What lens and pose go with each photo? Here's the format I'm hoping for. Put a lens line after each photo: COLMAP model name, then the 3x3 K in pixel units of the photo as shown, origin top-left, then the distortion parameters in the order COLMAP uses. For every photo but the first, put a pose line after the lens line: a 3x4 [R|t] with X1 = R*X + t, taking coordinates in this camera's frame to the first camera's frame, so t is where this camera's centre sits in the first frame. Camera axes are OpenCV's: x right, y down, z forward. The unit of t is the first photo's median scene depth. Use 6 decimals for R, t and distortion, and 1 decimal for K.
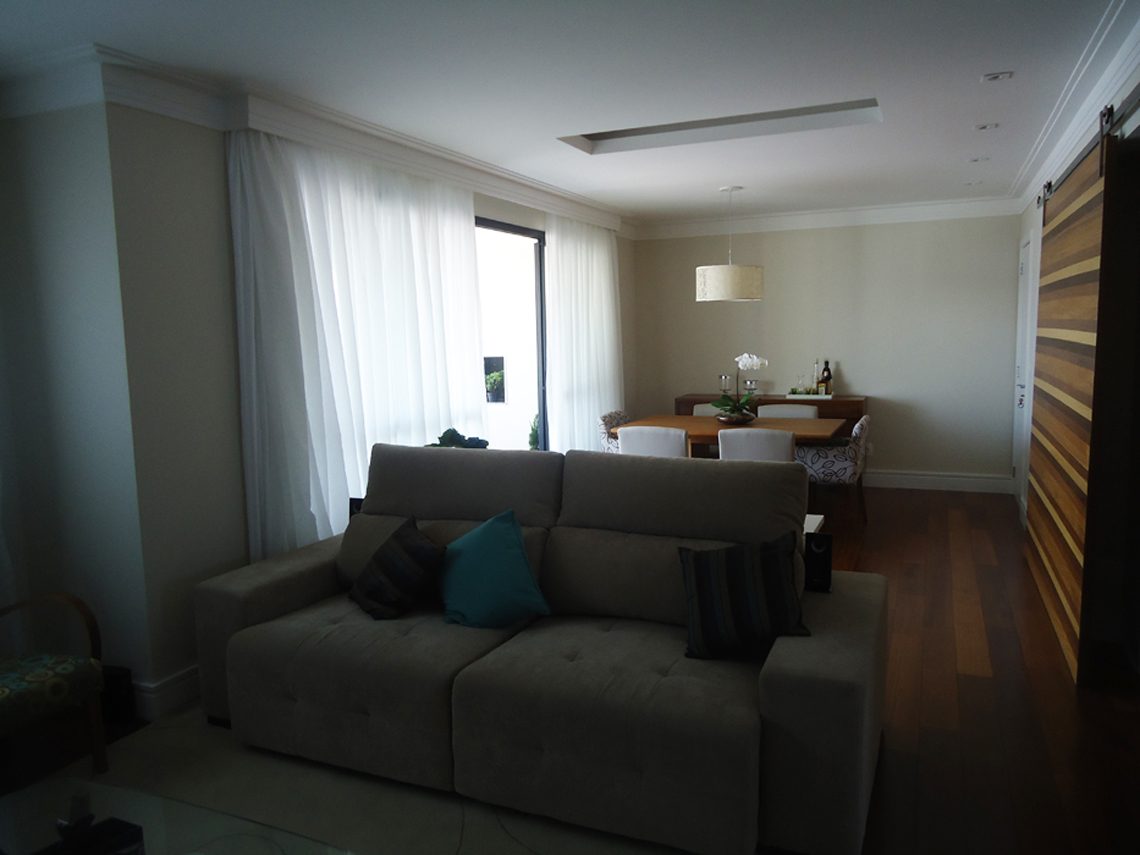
lens RADIAL K [[827.9, 0, 571.9], [0, 827.9, 423.9], [0, 0, 1]] dist [-0.017261, 0.015489]
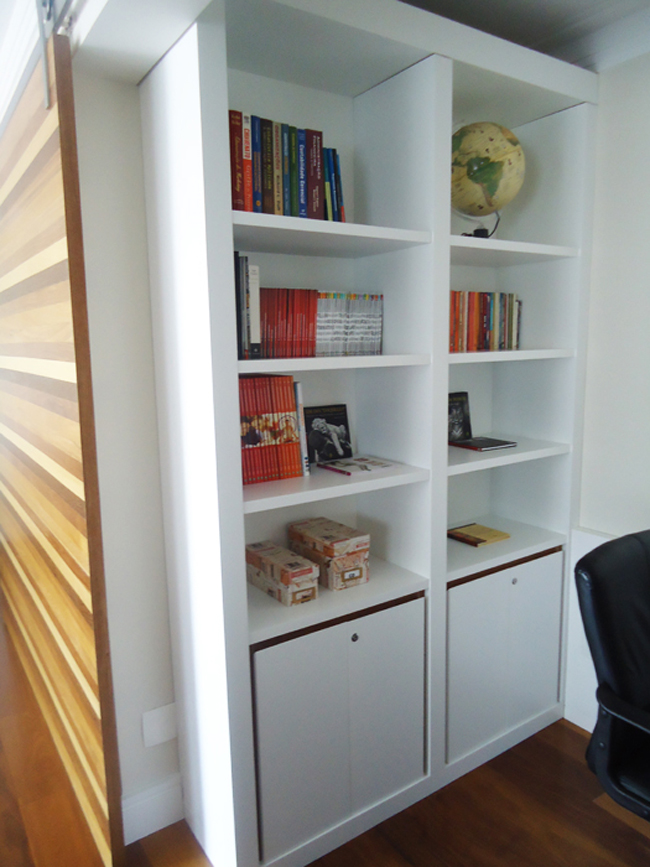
lens RADIAL K [[629.6, 0, 324.4], [0, 629.6, 436.0], [0, 0, 1]] dist [-0.017261, 0.015489]
pose [[0.531431, -0.113587, 0.839452, 0.321205], [0.102597, 0.992305, 0.069319, -0.067269], [-0.840865, 0.049288, 0.538995, 0.571786]]
